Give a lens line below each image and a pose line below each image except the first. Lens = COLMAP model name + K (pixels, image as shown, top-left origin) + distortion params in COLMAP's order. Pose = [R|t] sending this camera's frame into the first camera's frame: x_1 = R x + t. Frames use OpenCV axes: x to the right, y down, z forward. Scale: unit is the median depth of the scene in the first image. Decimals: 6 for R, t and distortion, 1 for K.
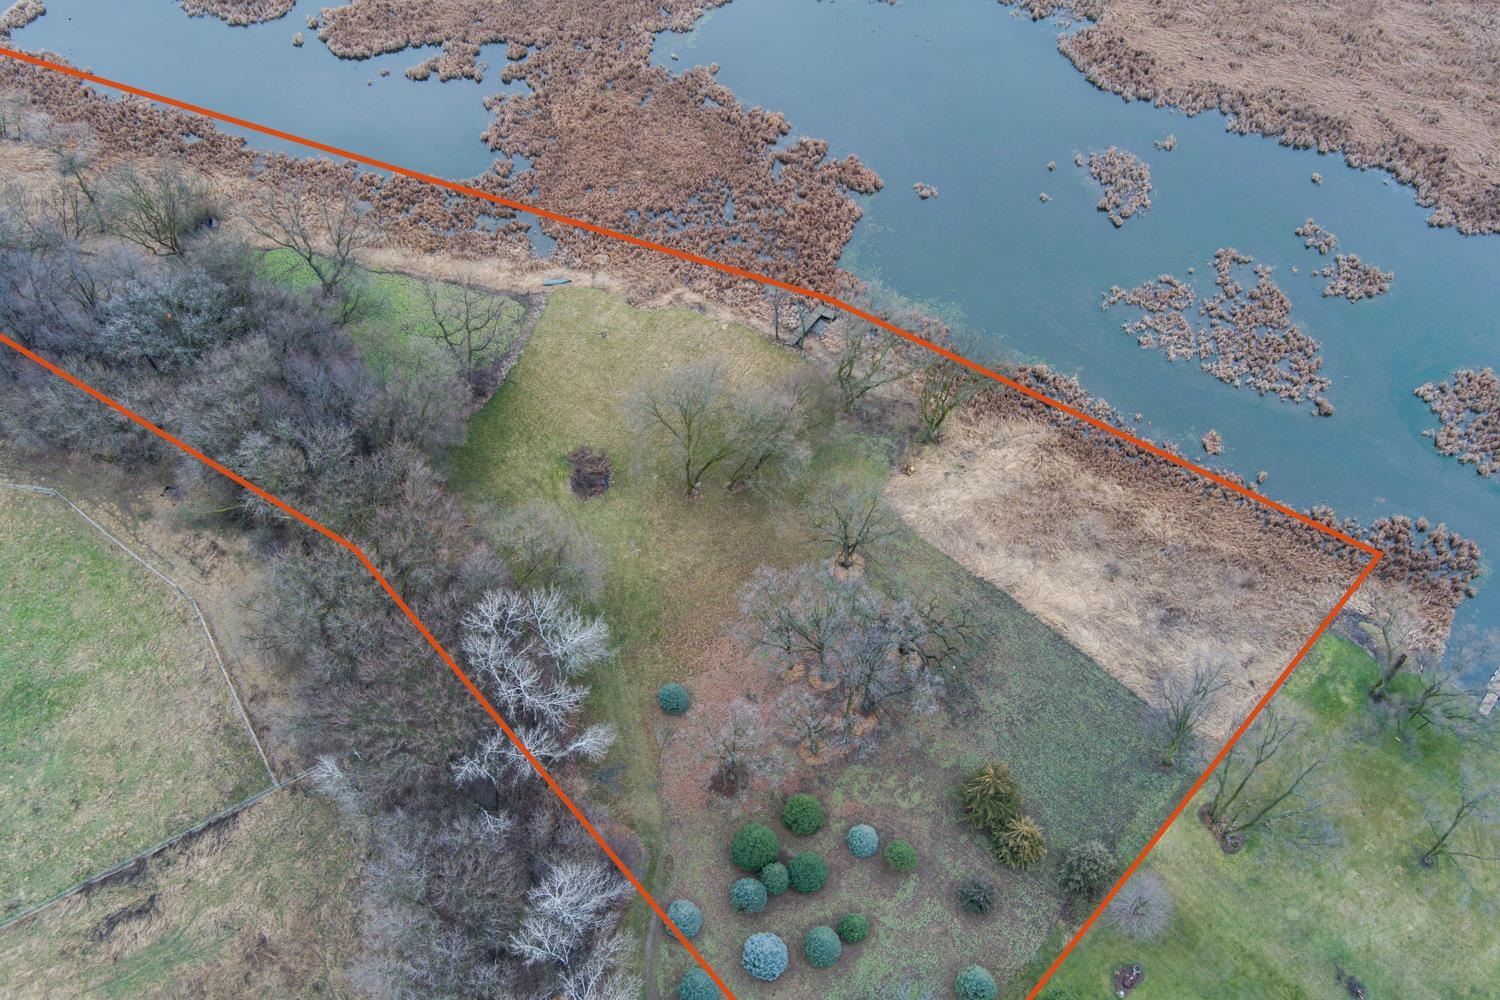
lens RADIAL K [[1216.5, 0, 743.0], [0, 1216.5, 507.0], [0, 0, 1]] dist [-0.087163, 0.047606]
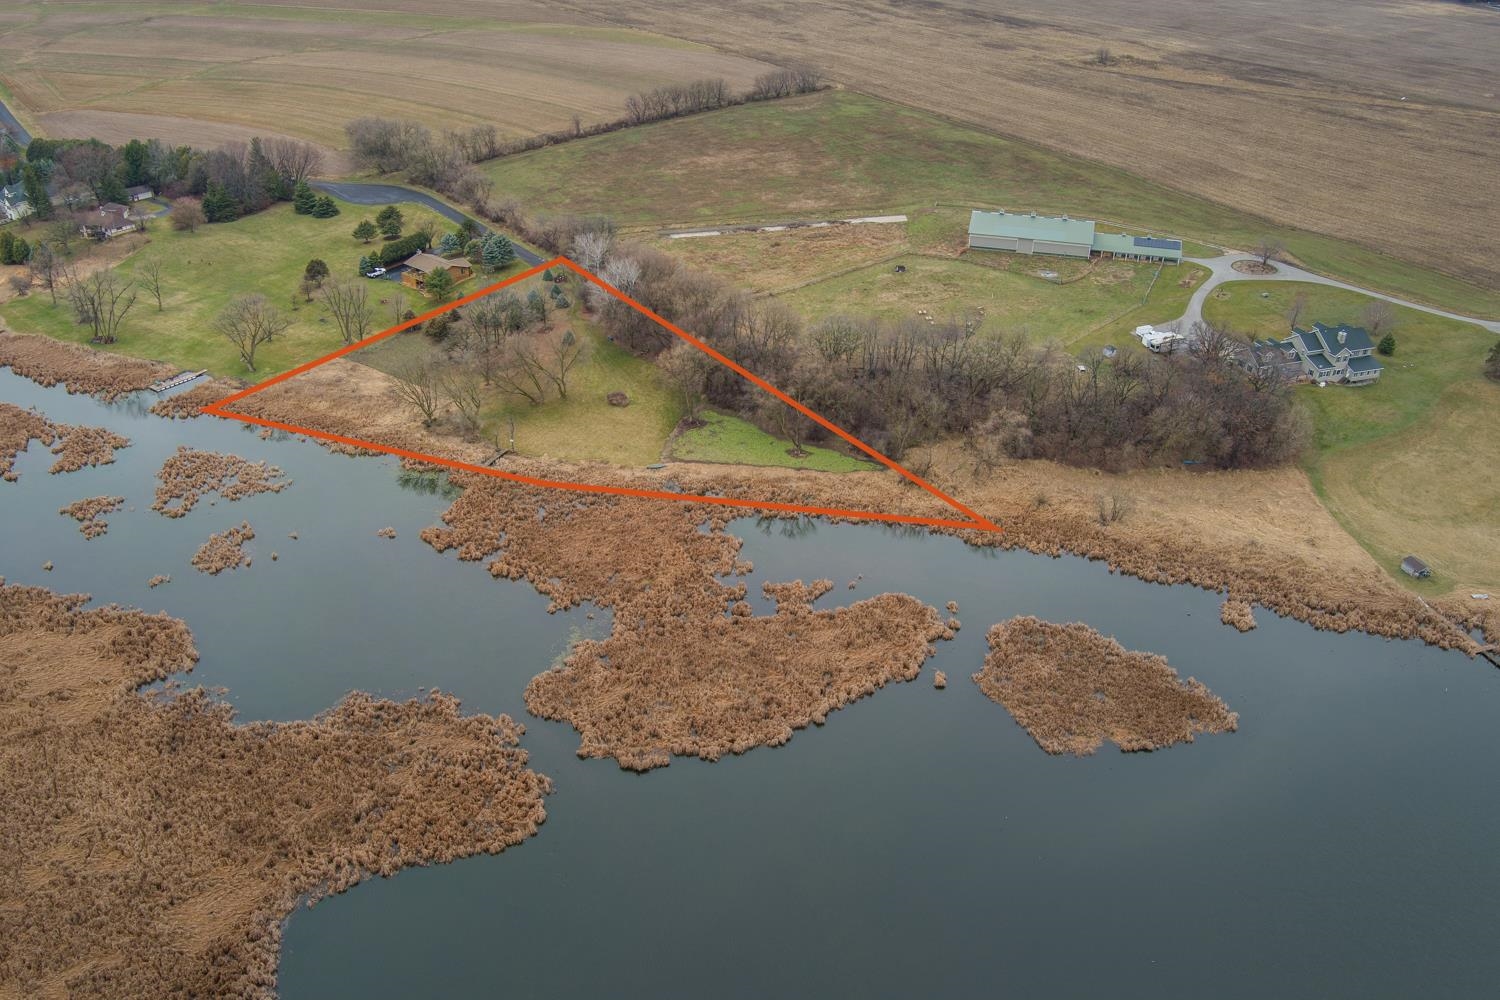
lens RADIAL K [[1216.5, 0, 758.8], [0, 1216.5, 490.6], [0, 0, 1]] dist [-0.087163, 0.047606]
pose [[-0.990553, 0.038602, -0.131588, -0.091834], [-0.127342, 0.097139, 0.987091, -1.981156], [0.050886, 0.994522, -0.091305, 1.361692]]
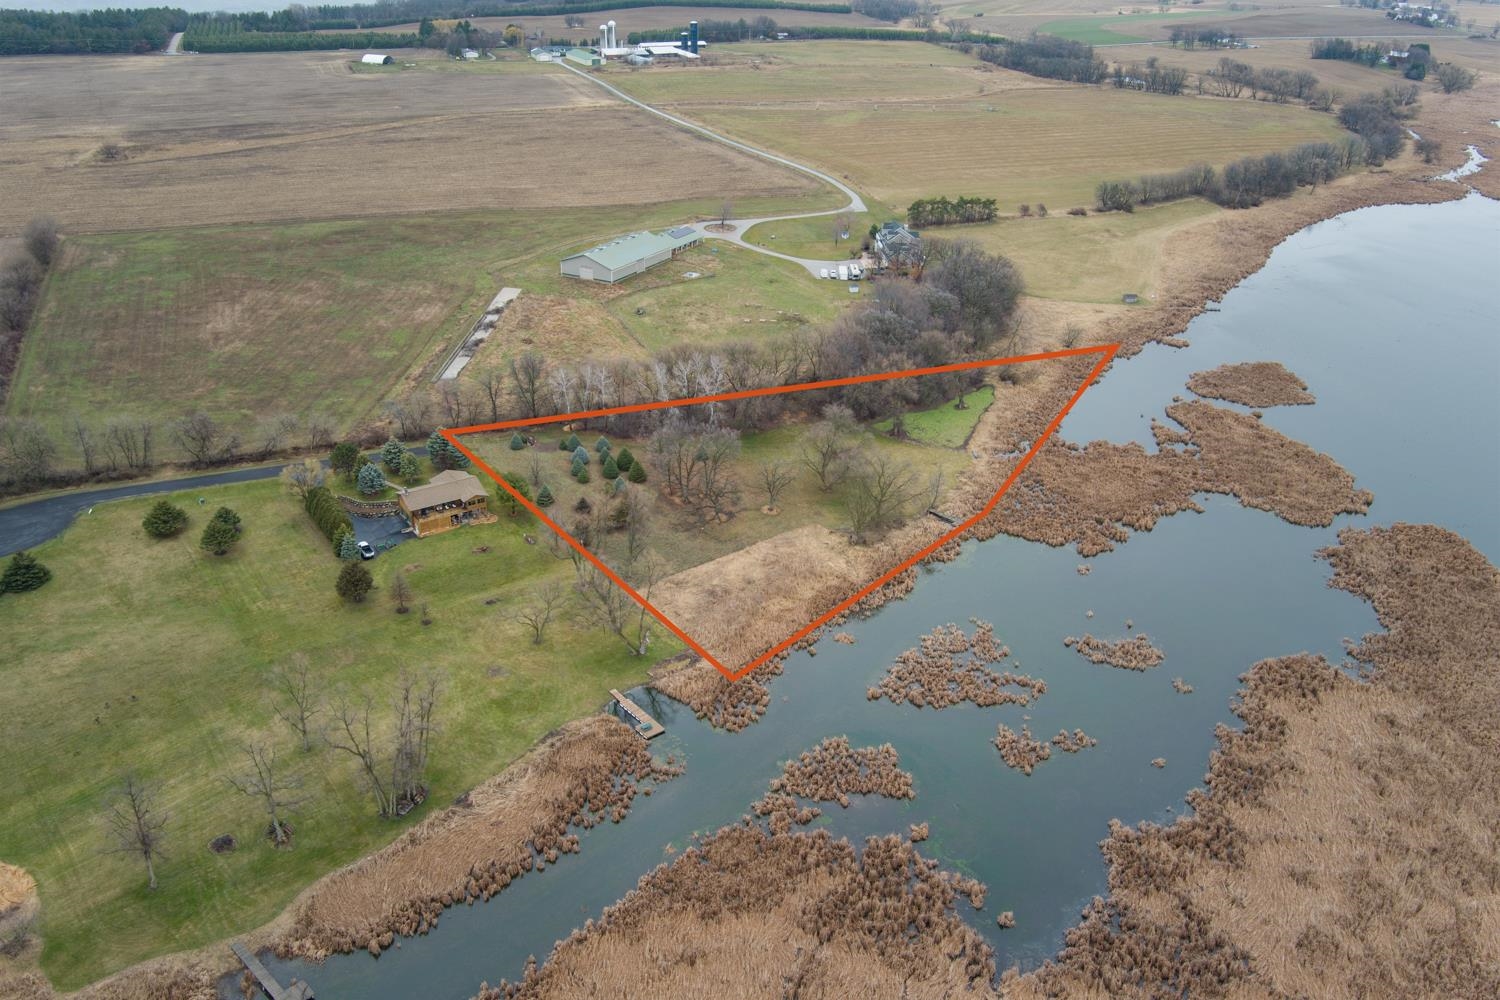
lens RADIAL K [[1216.5, 0, 753.0], [0, 1216.5, 461.3], [0, 0, 1]] dist [-0.087163, 0.047606]
pose [[-0.133358, 0.395923, -0.908549, 1.741281], [-0.823742, 0.465447, 0.323740, -0.564820], [0.551058, 0.791583, 0.264067, 0.417006]]
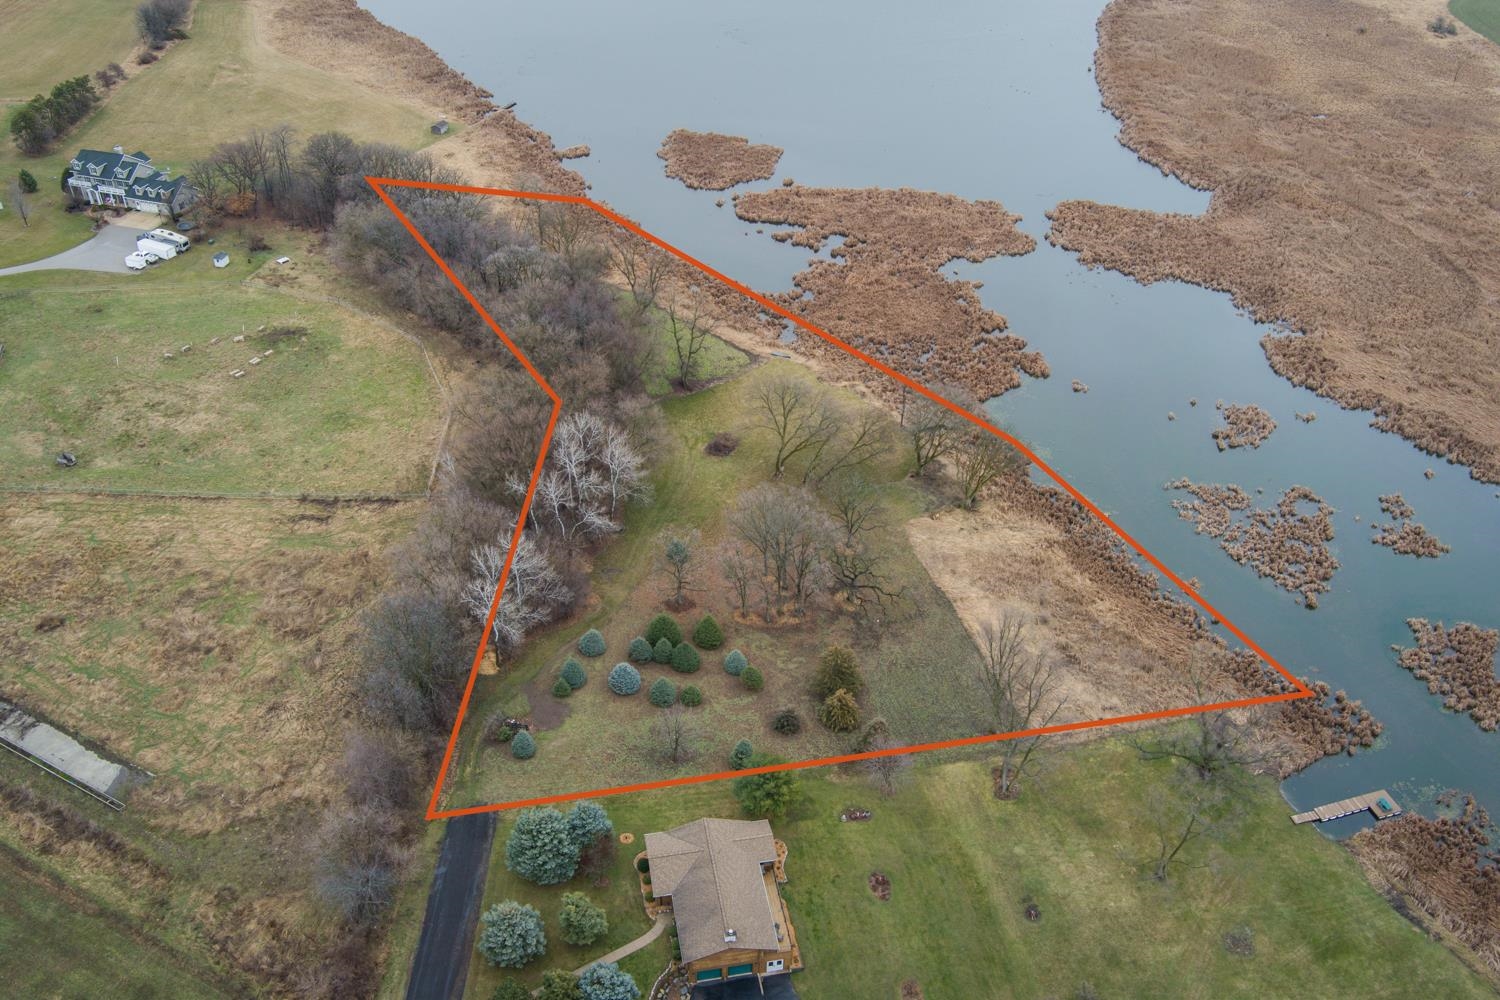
lens RADIAL K [[1216.5, 0, 724.3], [0, 1216.5, 512.1], [0, 0, 1]] dist [-0.087163, 0.047606]
pose [[0.853782, 0.306121, -0.421125, 0.505390], [-0.422359, 0.880205, -0.216452, 0.353124], [0.304416, 0.362669, 0.880796, -0.218994]]
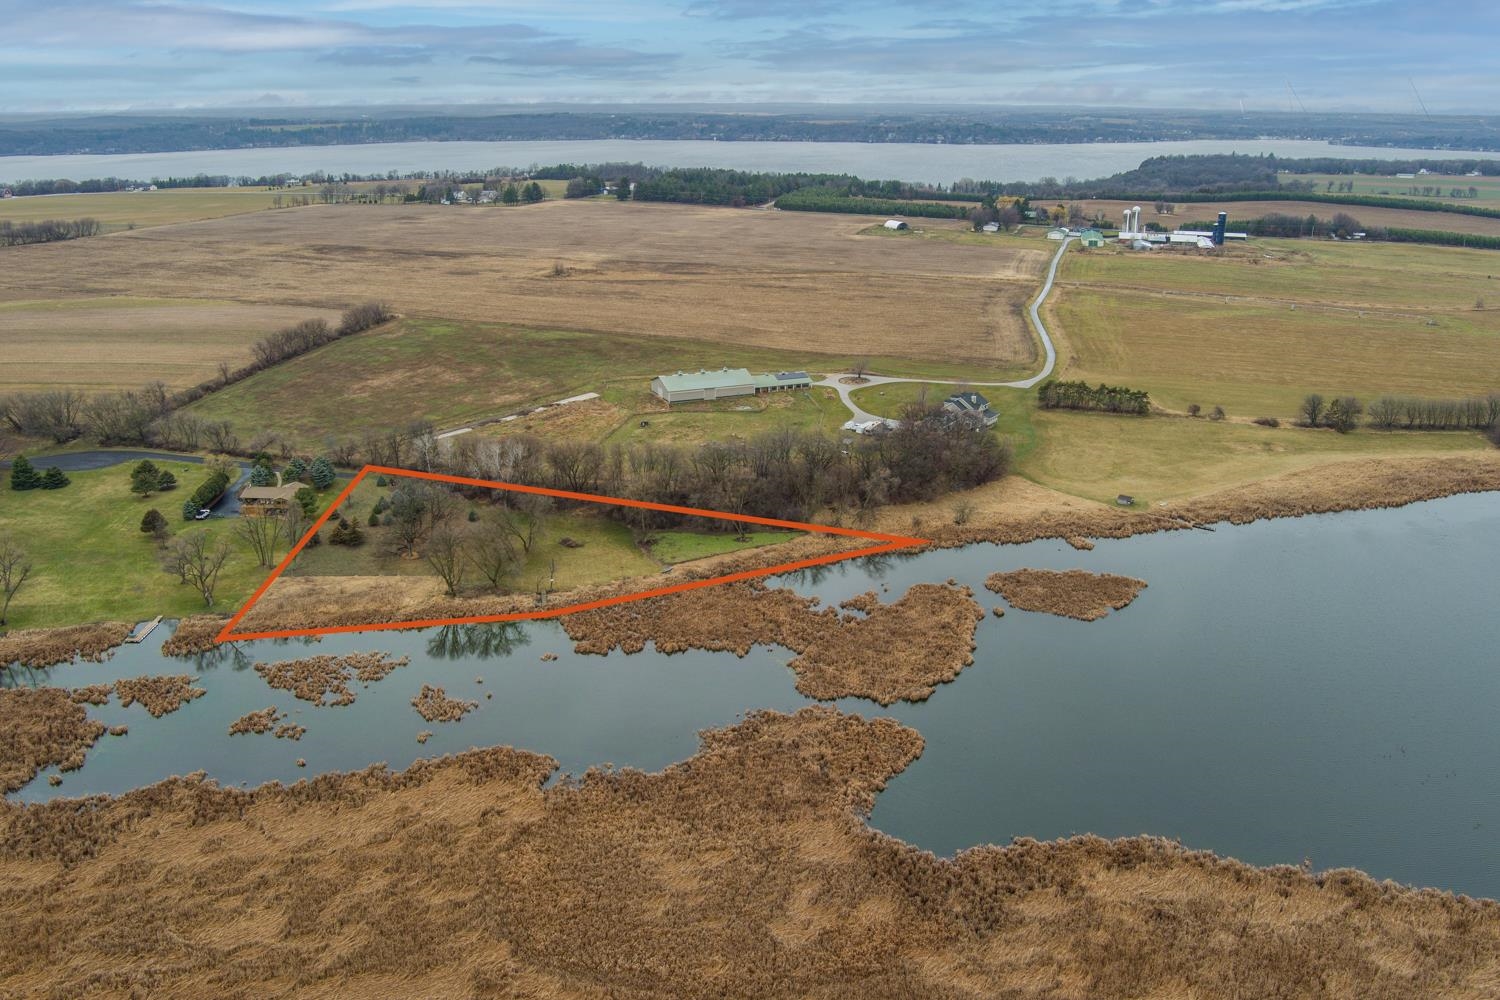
lens RADIAL K [[1216.5, 0, 758.3], [0, 1216.5, 500.3], [0, 0, 1]] dist [-0.087163, 0.047606]
pose [[-0.708339, 0.204020, -0.675746, 1.188975], [-0.590520, 0.353185, 0.725635, -1.985700], [0.386707, 0.913037, -0.129696, 1.395300]]
